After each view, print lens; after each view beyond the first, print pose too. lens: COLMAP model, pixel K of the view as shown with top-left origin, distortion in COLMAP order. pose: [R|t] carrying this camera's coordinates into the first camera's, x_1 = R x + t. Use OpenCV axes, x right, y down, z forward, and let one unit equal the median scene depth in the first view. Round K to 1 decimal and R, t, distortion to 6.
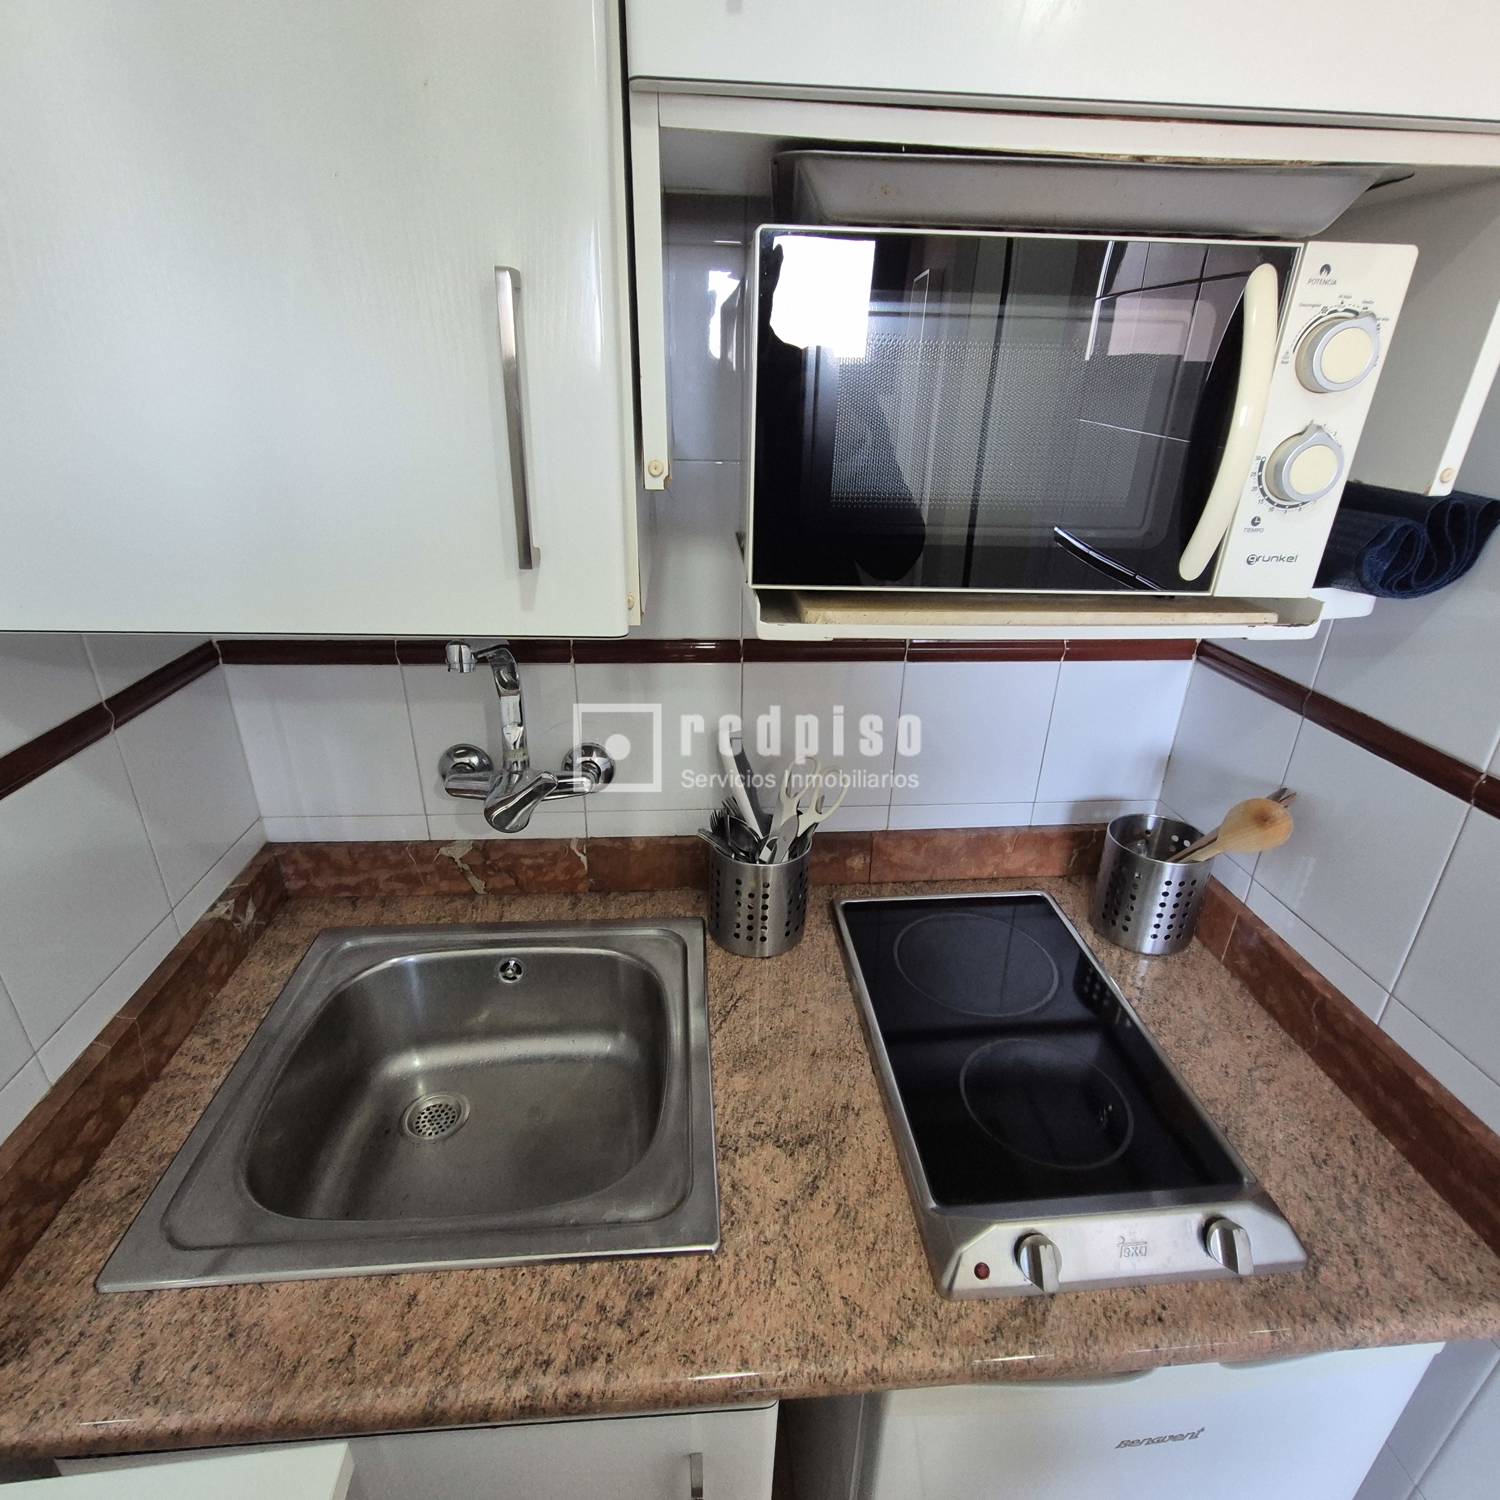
lens RADIAL K [[818.6, 0, 758.2], [0, 818.6, 759.6], [0, 0, 1]] dist [-0.005310, 0.001804]
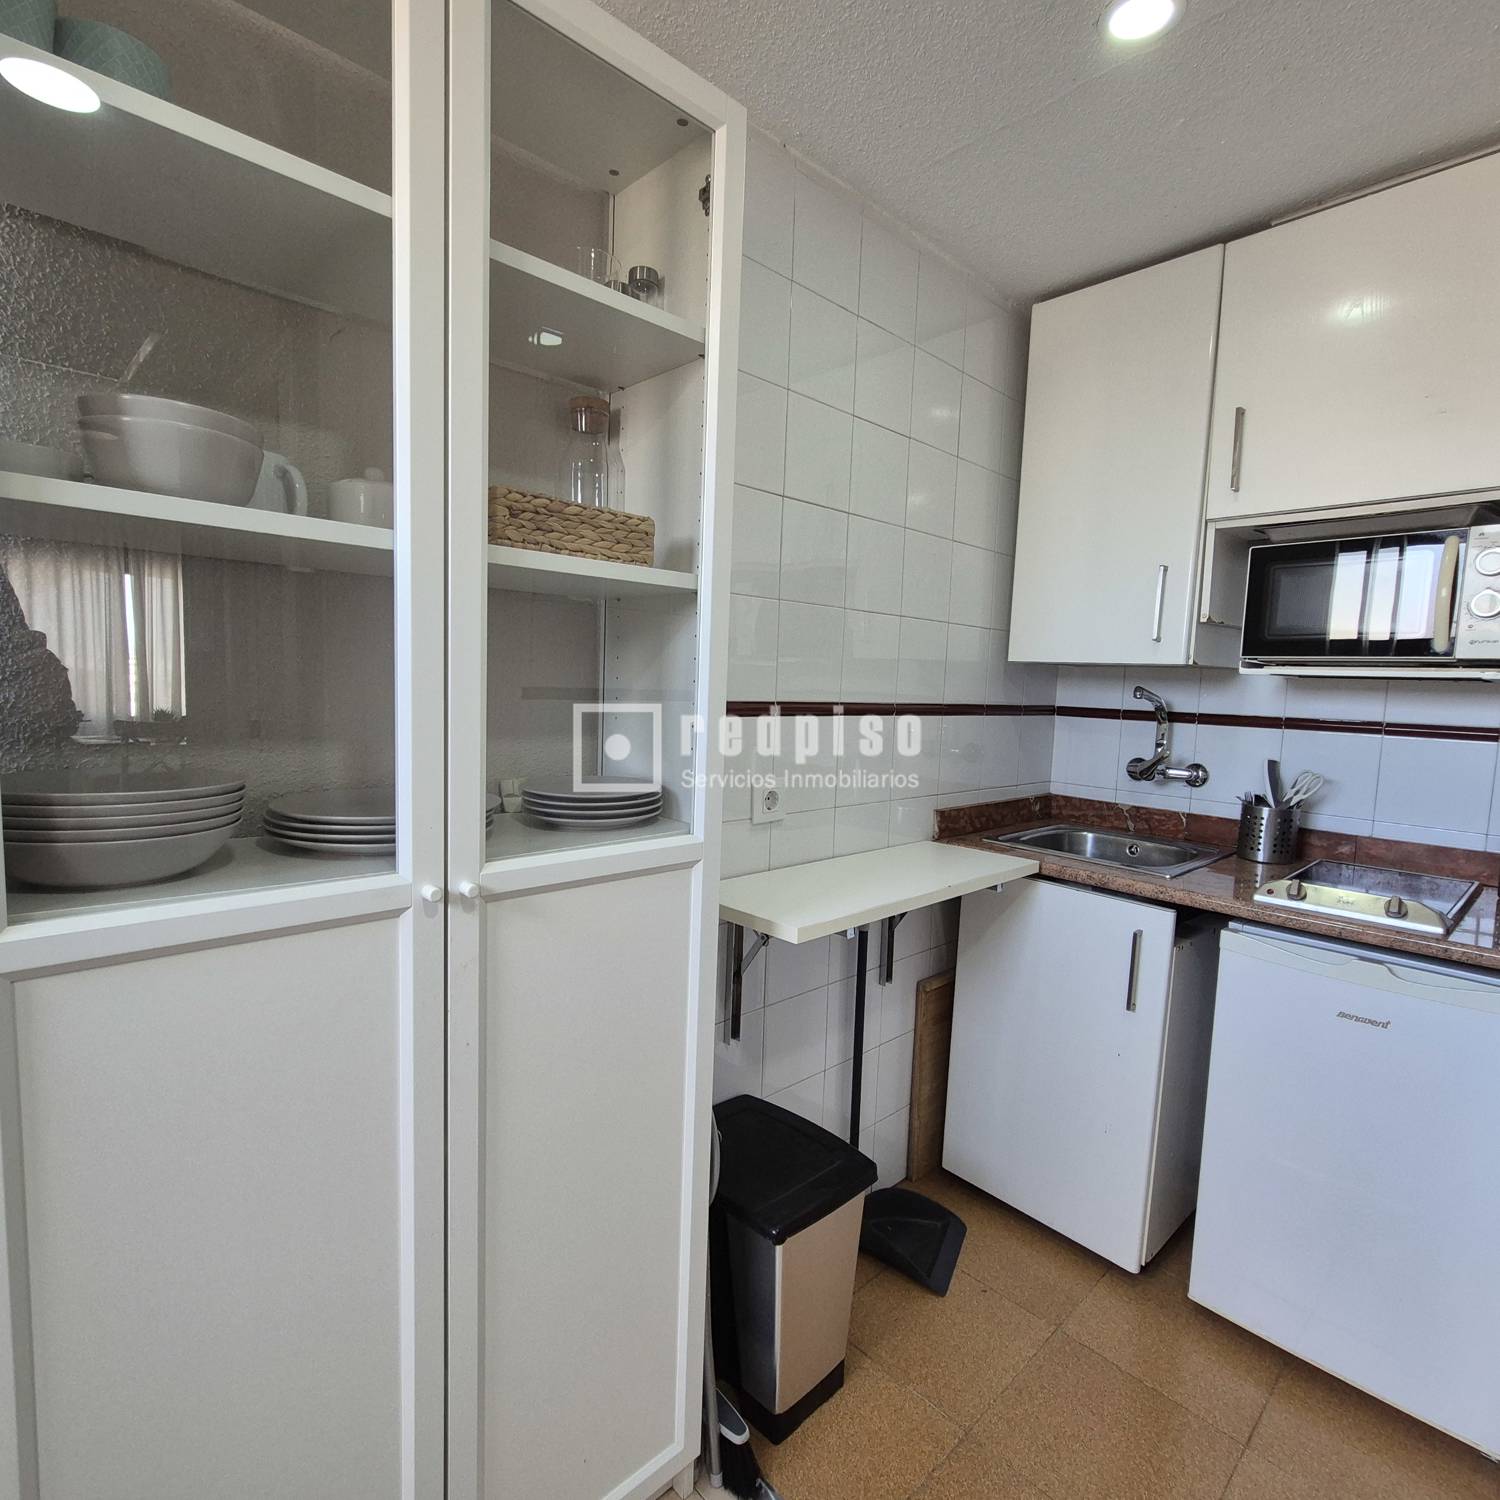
lens RADIAL K [[818.6, 0, 755.8], [0, 818.6, 763.8], [0, 0, 1]] dist [-0.005310, 0.001804]
pose [[0.618164, 0.079333, -0.782035, 0.981512], [-0.347279, 0.920095, -0.181170, 1.008003], [0.705174, 0.383578, 0.596320, -1.426797]]
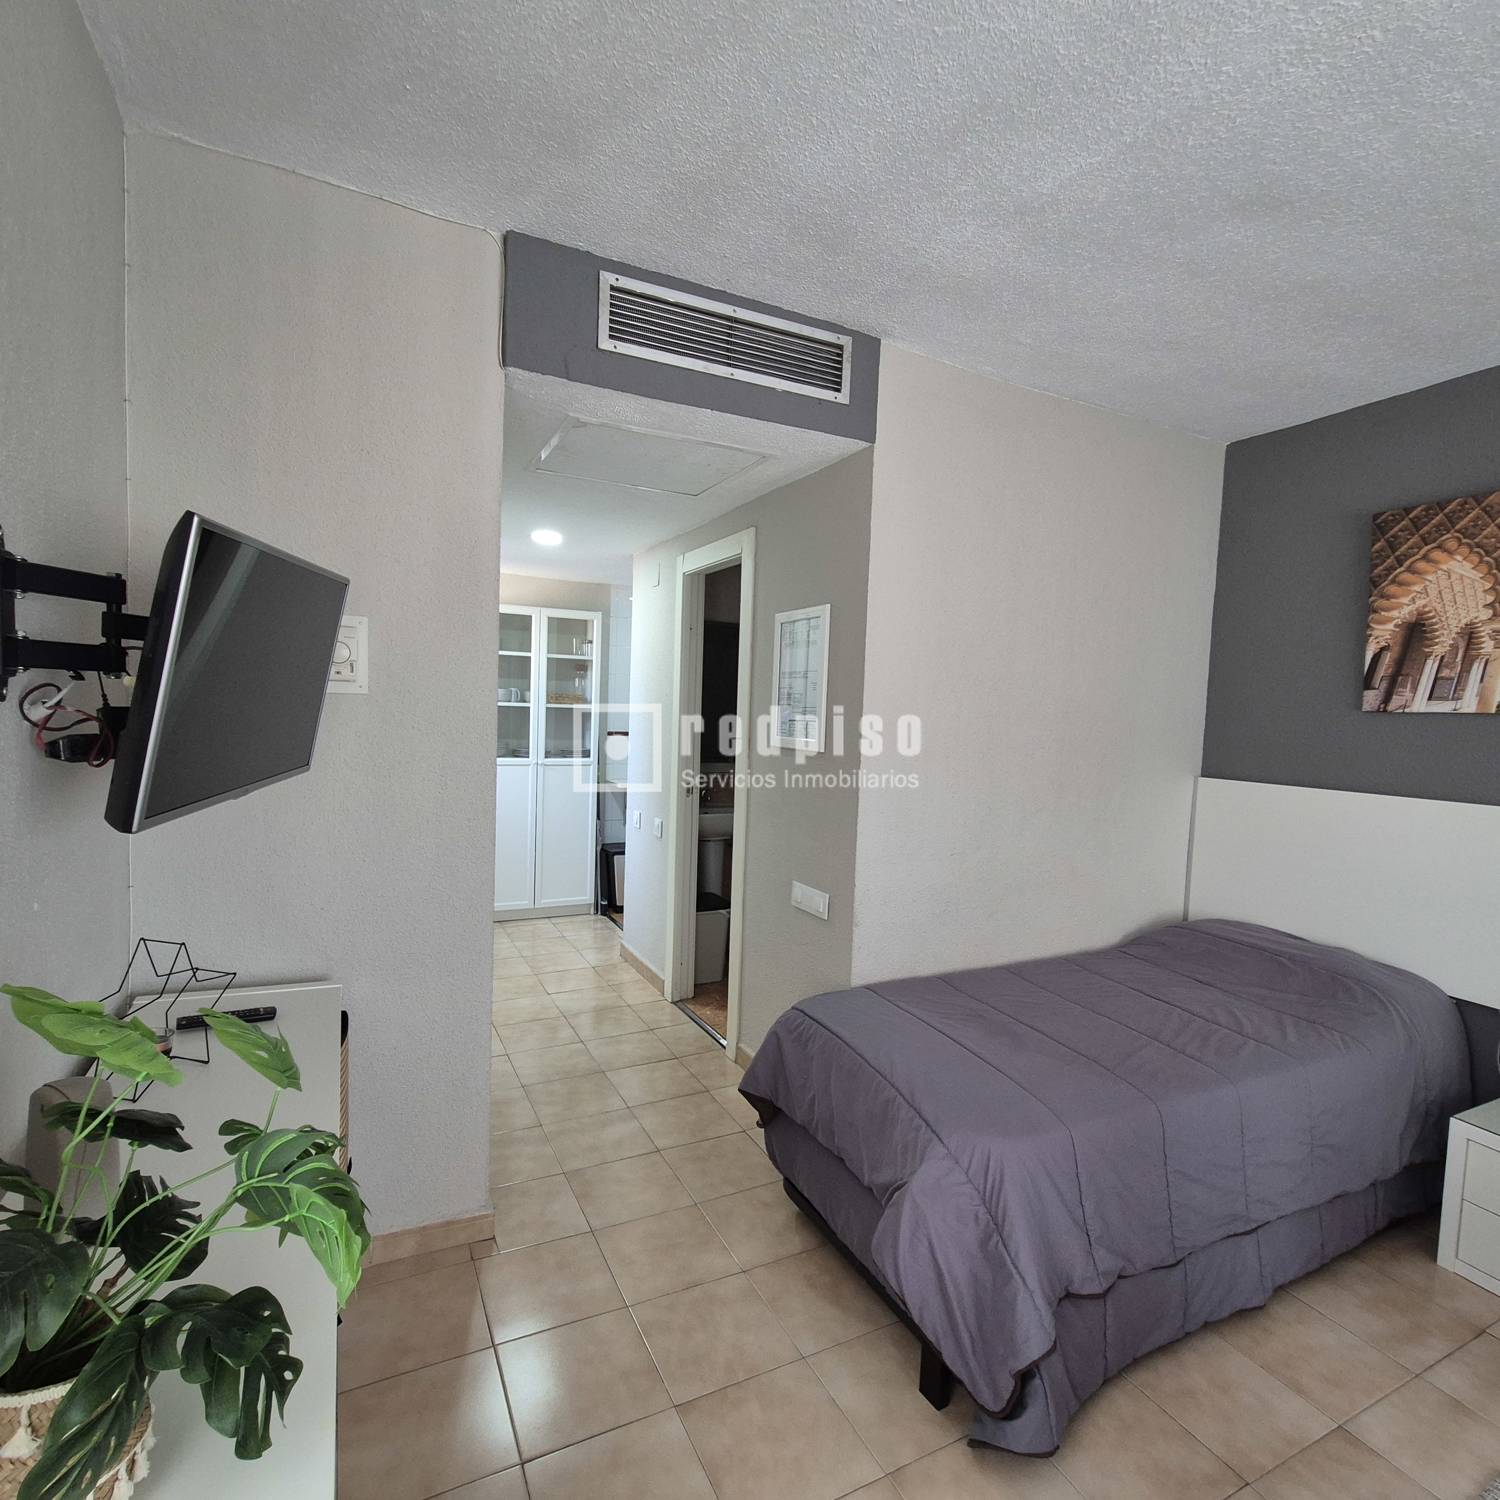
lens RADIAL K [[818.6, 0, 756.4], [0, 818.6, 760.2], [0, 0, 1]] dist [-0.005310, 0.001804]
pose [[0.359365, 0.054401, -0.931610, 6.790458], [-0.415712, 0.903106, -0.107622, 1.071125], [0.835488, 0.425957, 0.347160, -1.822596]]
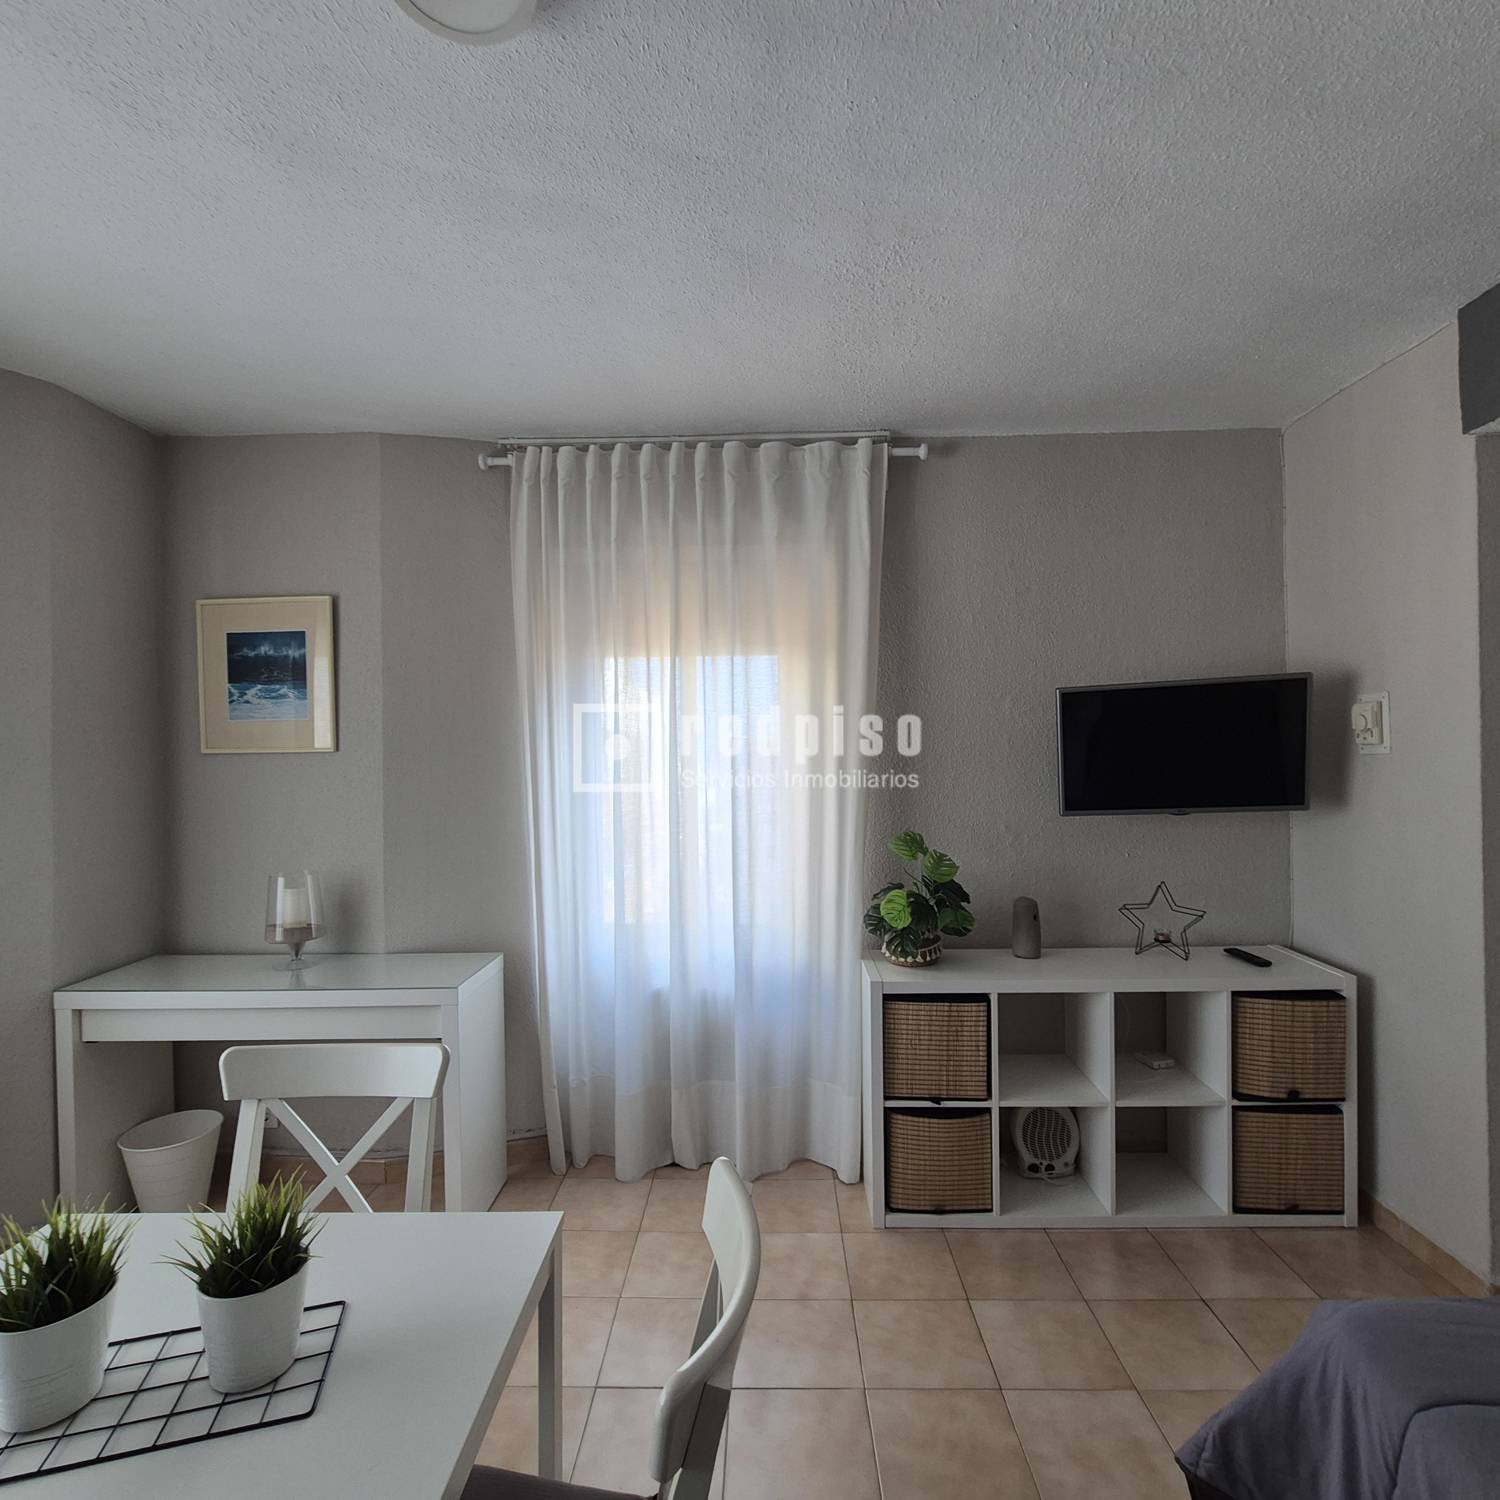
lens RADIAL K [[818.6, 0, 755.4], [0, 818.6, 754.9], [0, 0, 1]] dist [-0.005310, 0.001804]
pose [[-0.993856, -0.003281, 0.110632, 6.051479], [0.042881, 0.910078, 0.412213, -0.255603], [-0.102036, 0.414424, -0.904346, 1.003722]]
